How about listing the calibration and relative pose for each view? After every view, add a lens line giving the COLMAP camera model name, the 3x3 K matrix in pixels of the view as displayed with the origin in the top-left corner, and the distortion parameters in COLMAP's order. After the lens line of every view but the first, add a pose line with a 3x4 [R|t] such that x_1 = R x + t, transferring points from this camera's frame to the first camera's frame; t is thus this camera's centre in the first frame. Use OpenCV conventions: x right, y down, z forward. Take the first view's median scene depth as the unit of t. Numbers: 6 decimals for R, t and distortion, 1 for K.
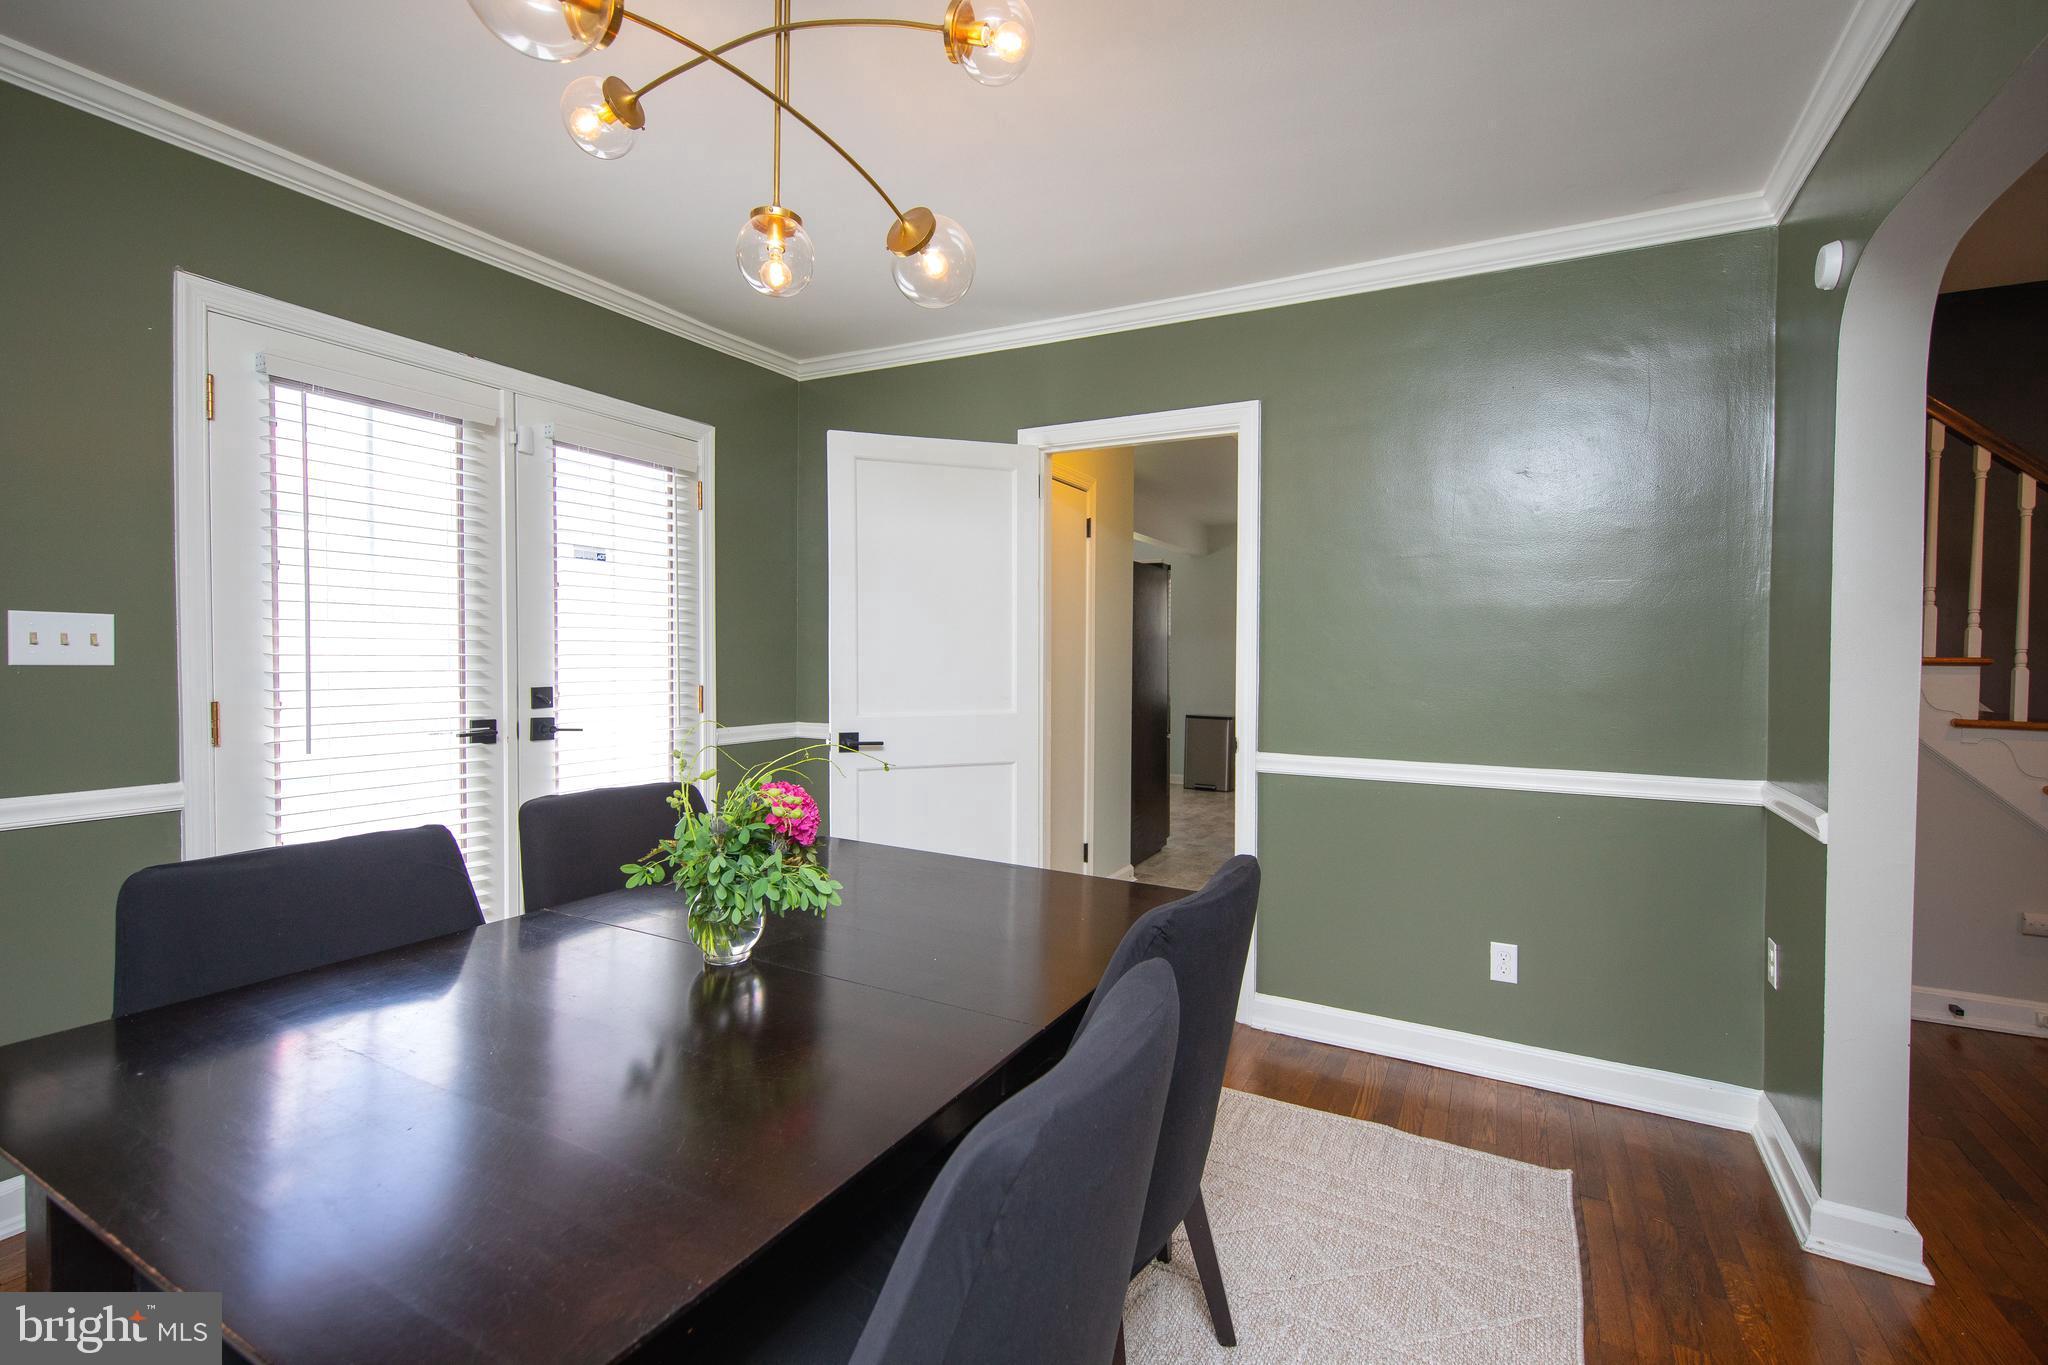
lens RADIAL K [[933.2, 0, 1038.8], [0, 933.2, 669.3], [0, 0, 1]] dist [0.002383, -0.002370]
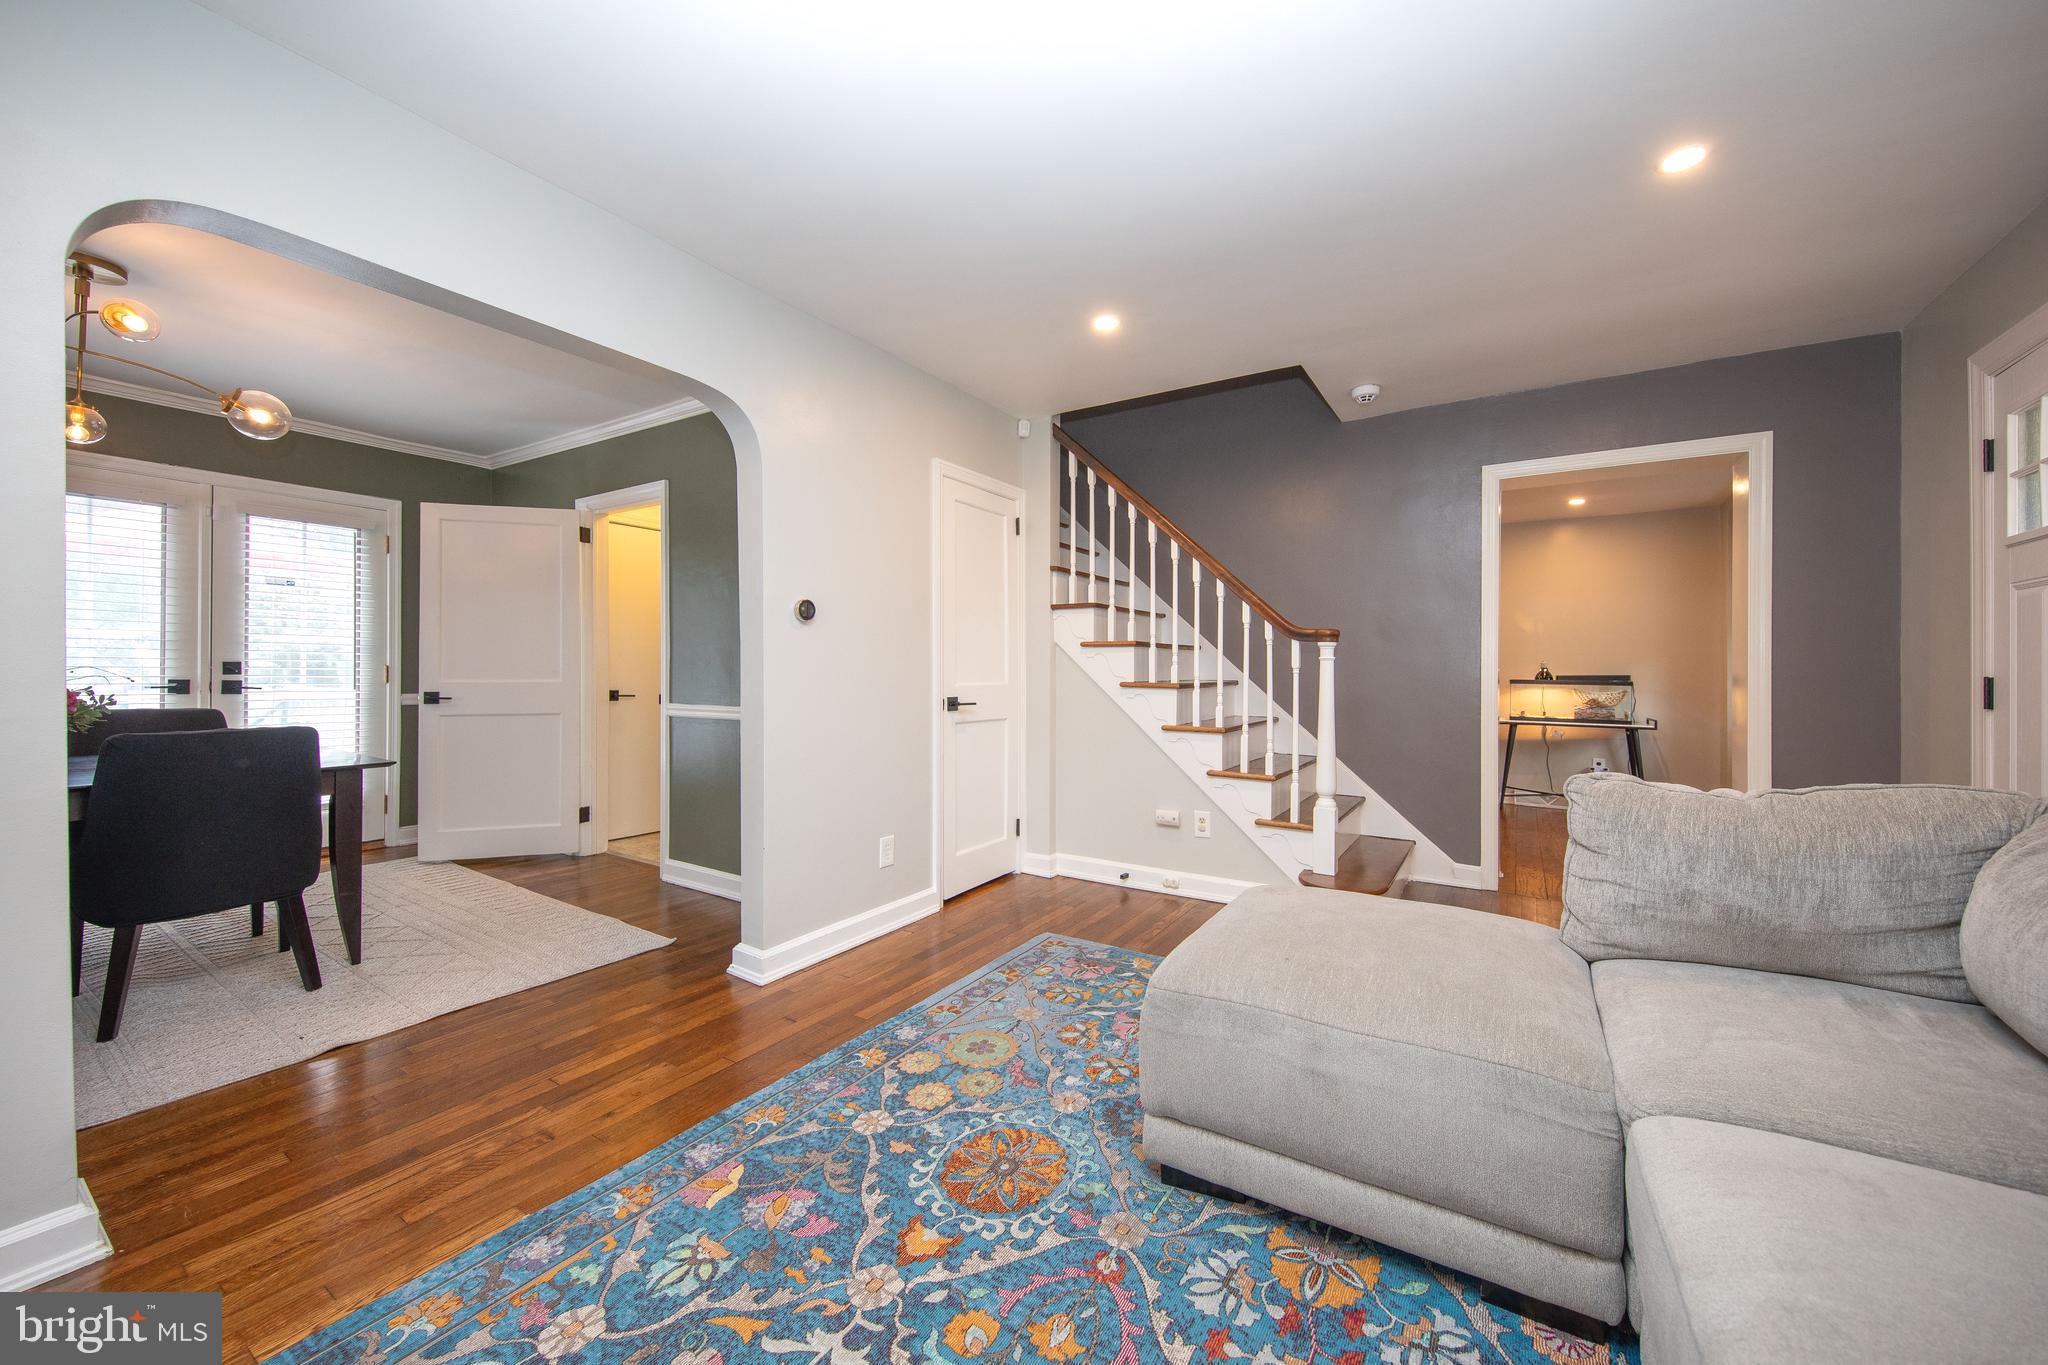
lens RADIAL K [[754.4, 0, 1049.5], [0, 754.4, 678.3], [0, 0, 1]] dist [-0.005146, -0.000938]
pose [[0.998222, -0.001487, -0.059582, 0.959314], [0.000773, 0.999927, -0.012017, 0.063626], [0.059596, 0.011949, 0.998151, -0.228559]]
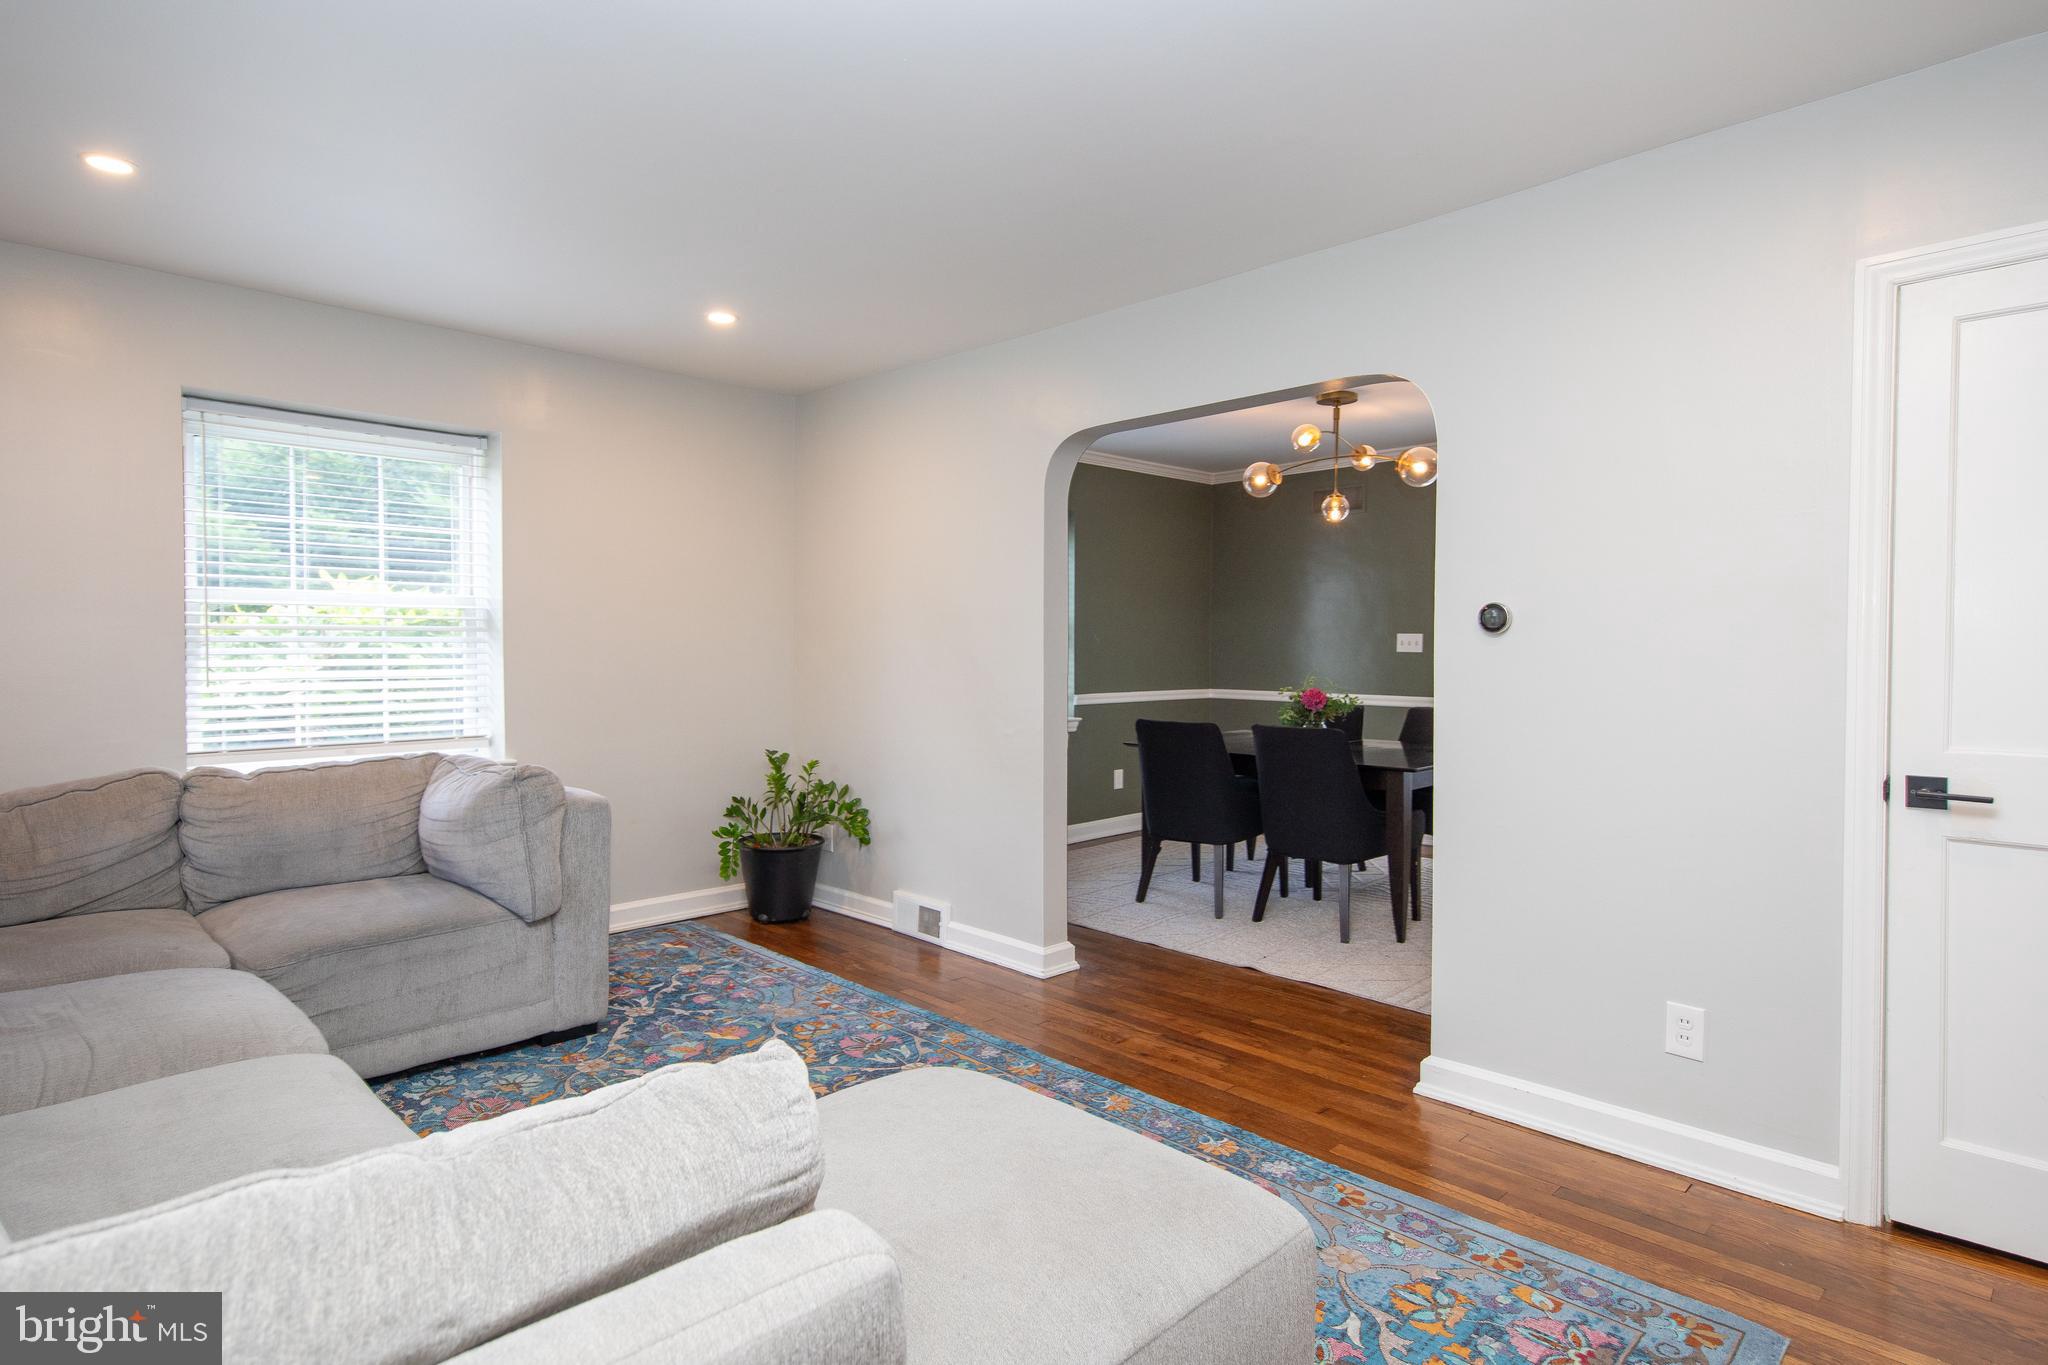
lens RADIAL K [[1073.0, 0, 1013.2], [0, 1073.0, 676.8], [0, 0, 1]] dist [0.021750, -0.005783]
pose [[-0.297135, 0.020775, -0.954609, 1.631362], [-0.021174, 0.999374, 0.028340, 0.001869], [0.954601, 0.028633, -0.296509, 0.548369]]
